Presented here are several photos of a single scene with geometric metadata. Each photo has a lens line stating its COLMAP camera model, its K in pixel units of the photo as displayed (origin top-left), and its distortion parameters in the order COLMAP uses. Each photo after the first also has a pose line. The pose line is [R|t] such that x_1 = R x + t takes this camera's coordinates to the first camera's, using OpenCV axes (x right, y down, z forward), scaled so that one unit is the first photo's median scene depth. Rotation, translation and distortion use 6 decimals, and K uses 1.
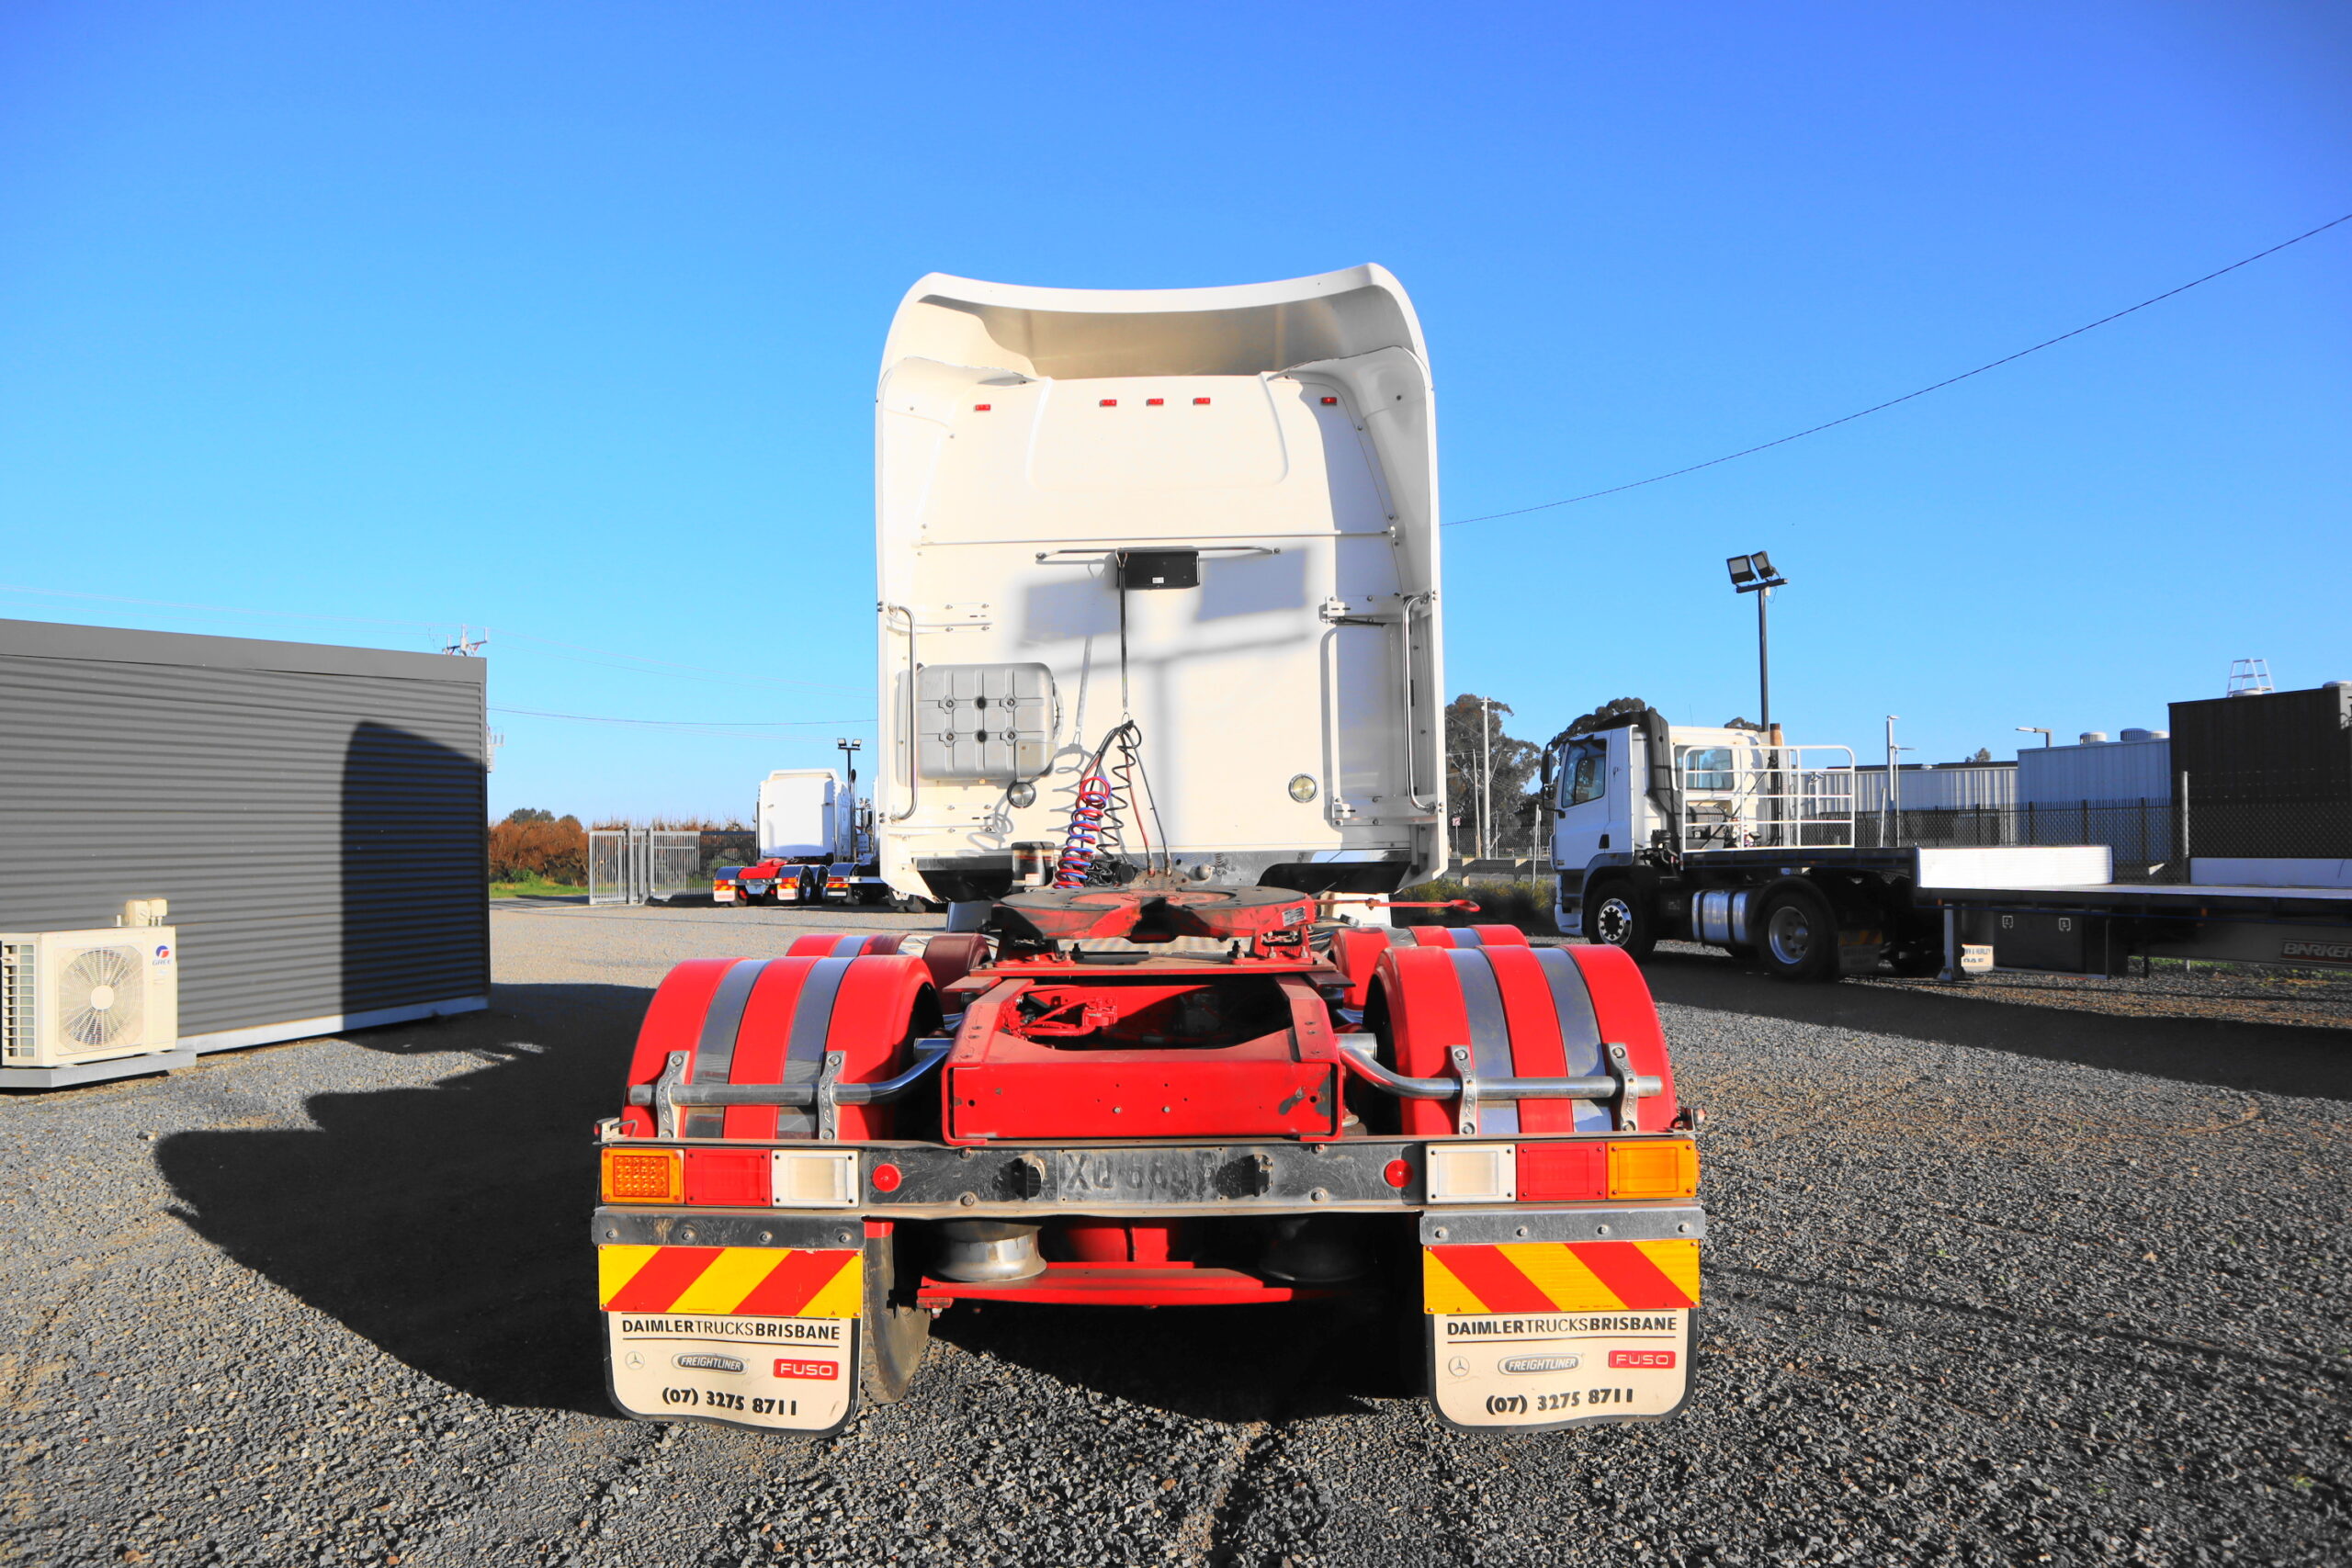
lens RADIAL K [[1650.8, 0, 1176.0], [0, 1650.8, 784.0], [0, 0, 1]] dist [-0.123500, 0.088001]
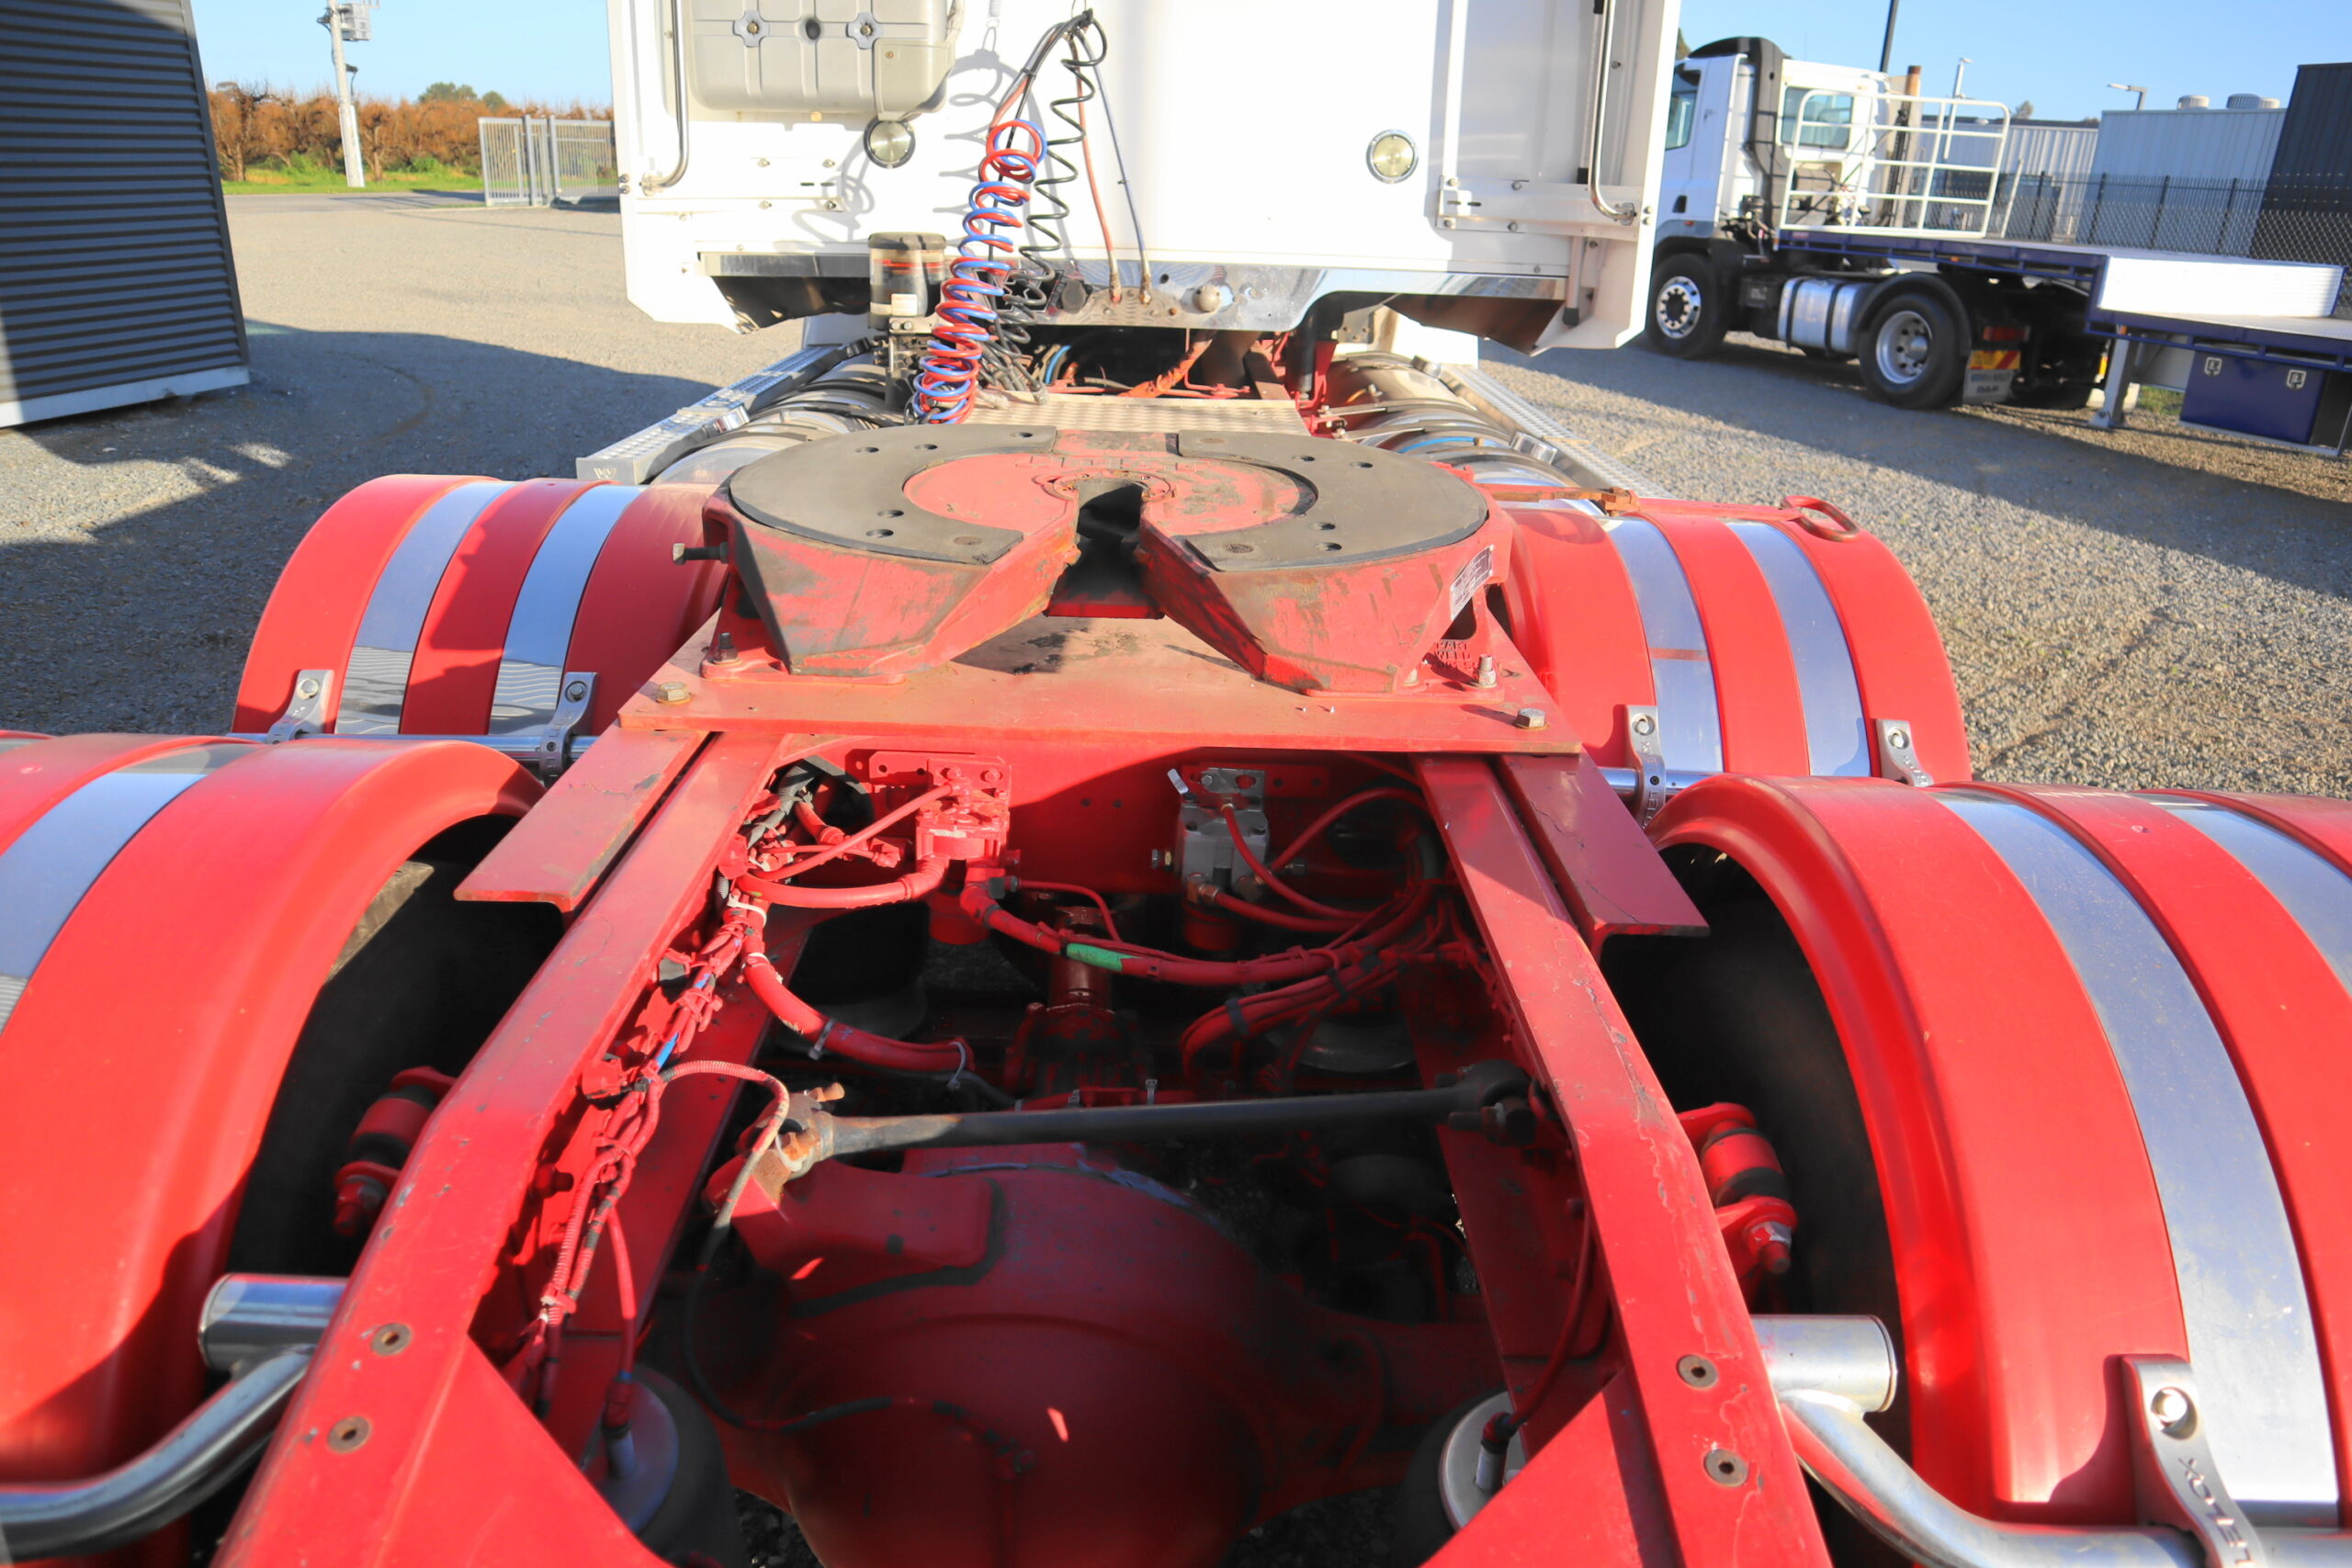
lens RADIAL K [[1650.8, 0, 1176.0], [0, 1650.8, 784.0], [0, 0, 1]] dist [-0.123500, 0.088001]
pose [[0.998623, 0.041241, 0.032435, -0.005552], [-0.050747, 0.916217, 0.397457, -0.017128], [-0.013326, -0.398555, 0.917048, 0.409679]]
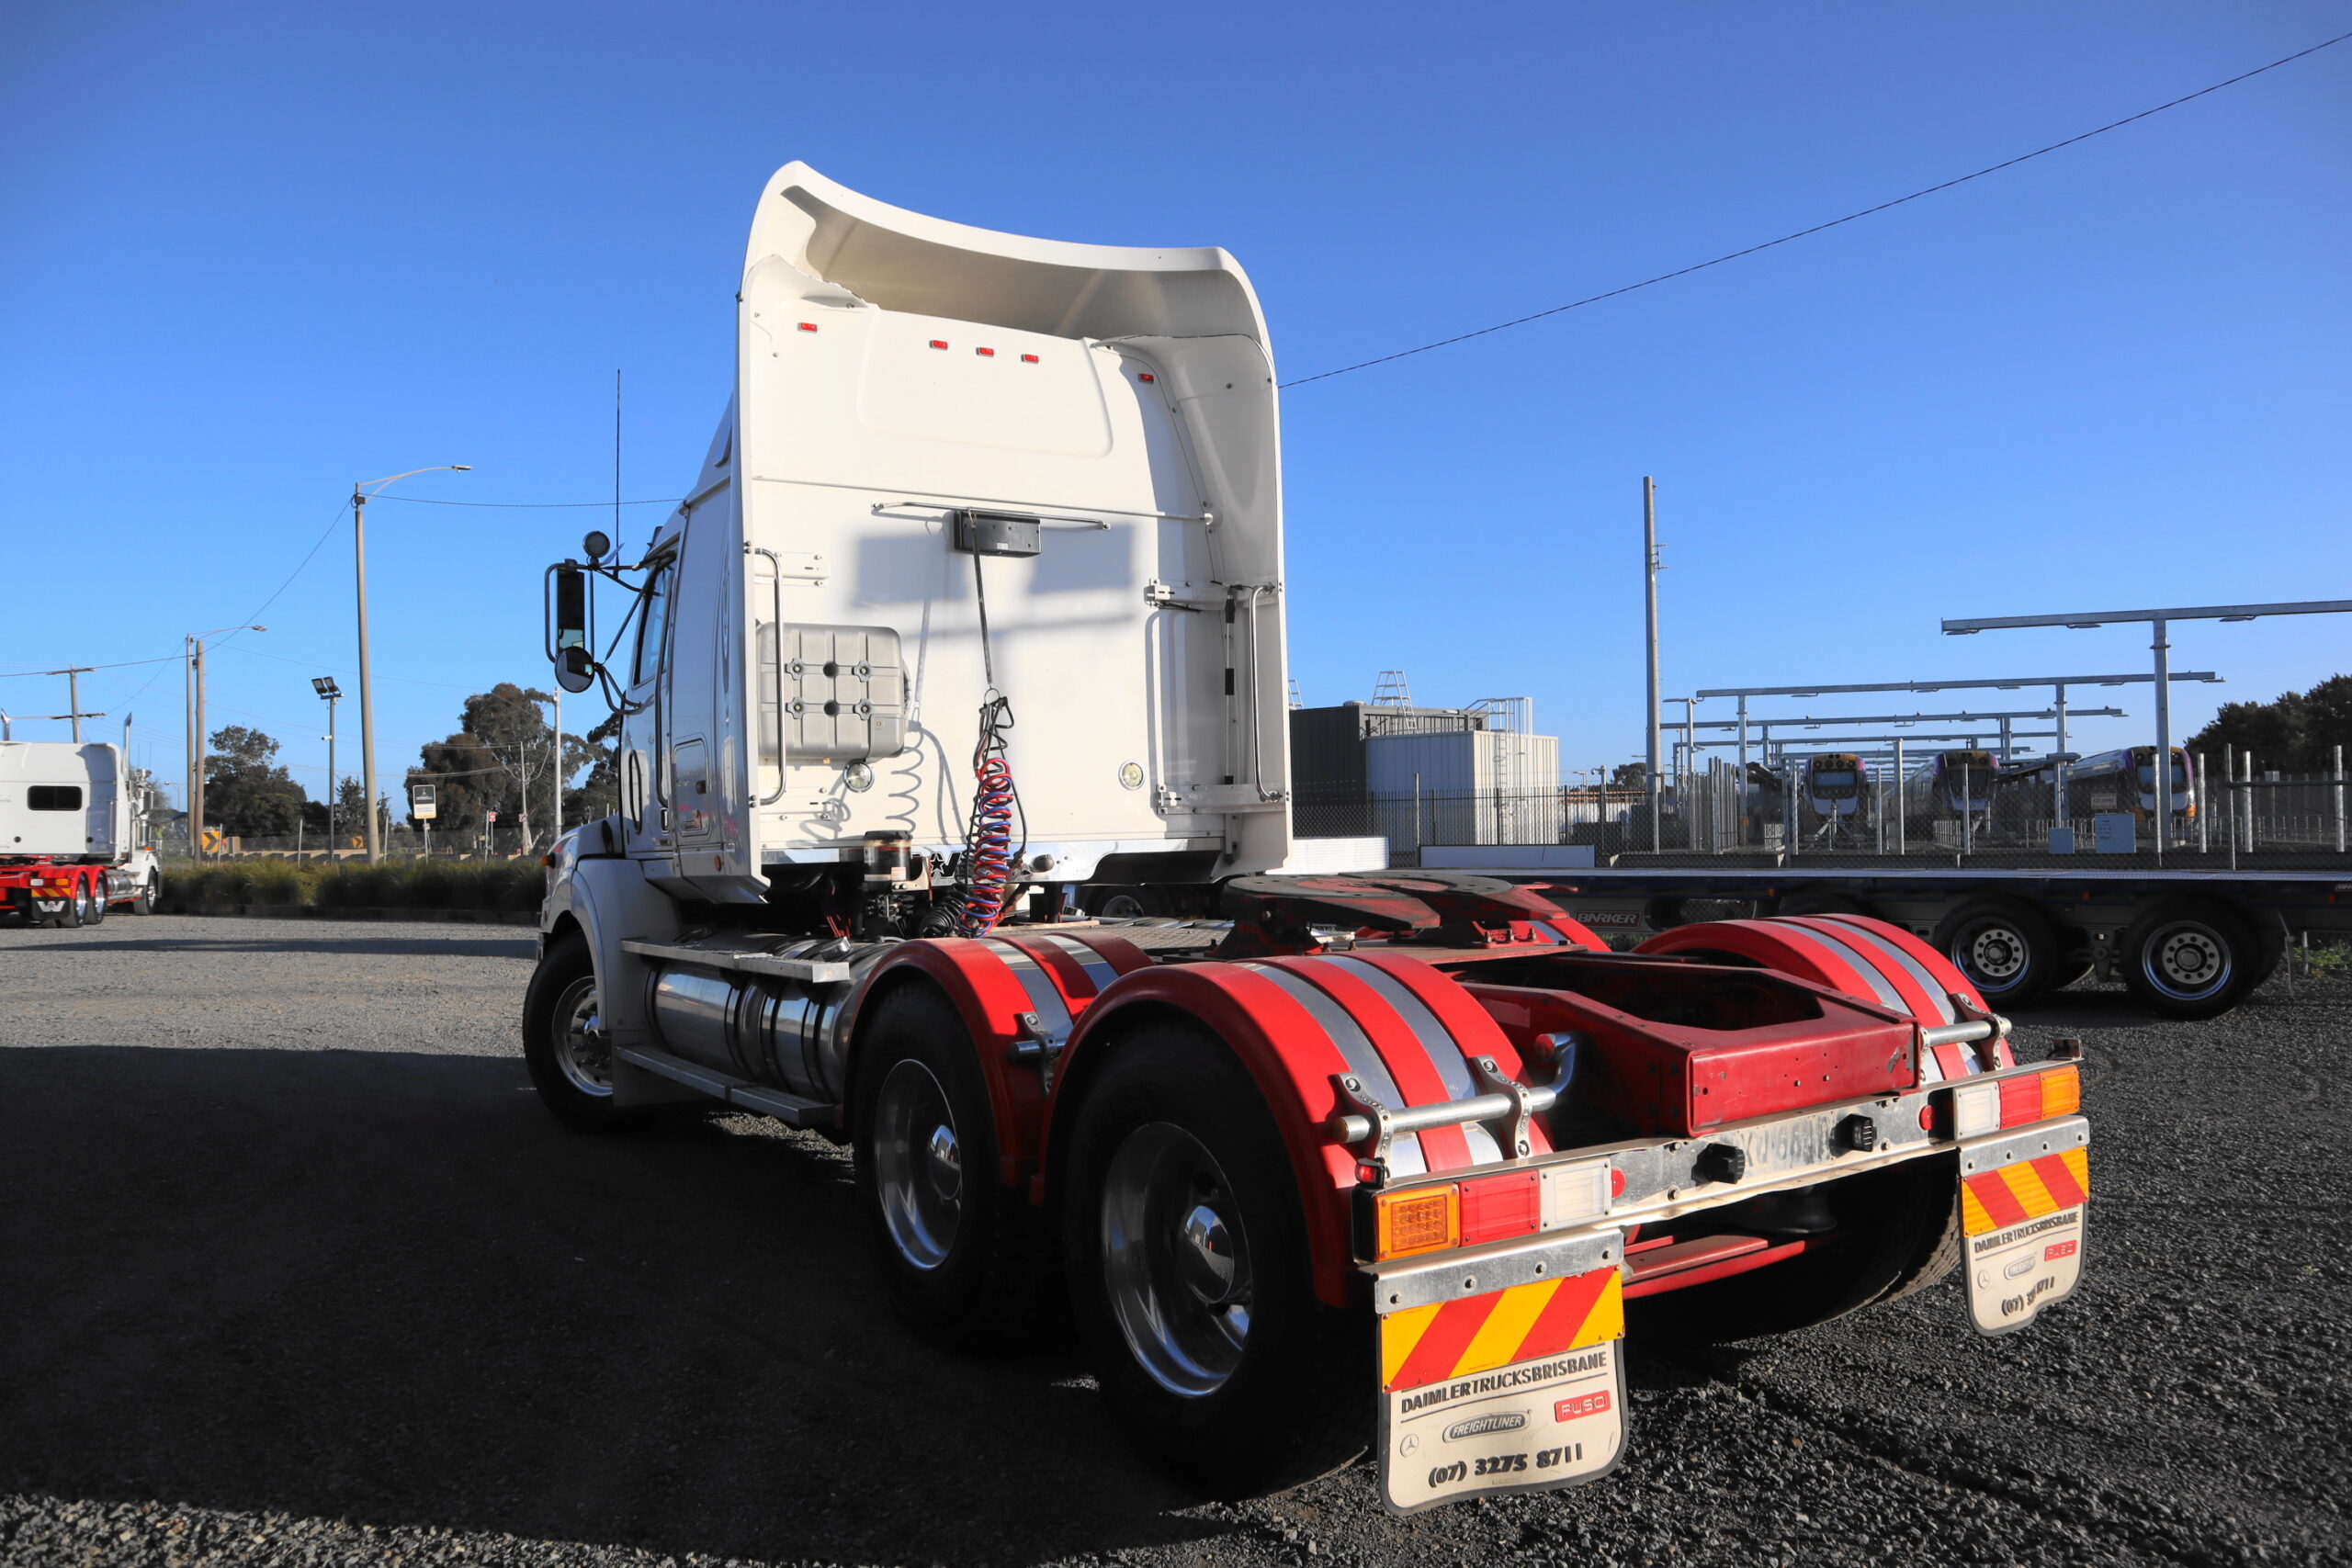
lens RADIAL K [[1650.8, 0, 1176.0], [0, 1650.8, 784.0], [0, 0, 1]] dist [-0.123500, 0.088001]
pose [[0.829153, 0.013889, 0.558849, -0.441921], [-0.014757, 0.999887, -0.002955, 0.010398], [-0.558826, -0.005796, 0.829264, 0.183840]]
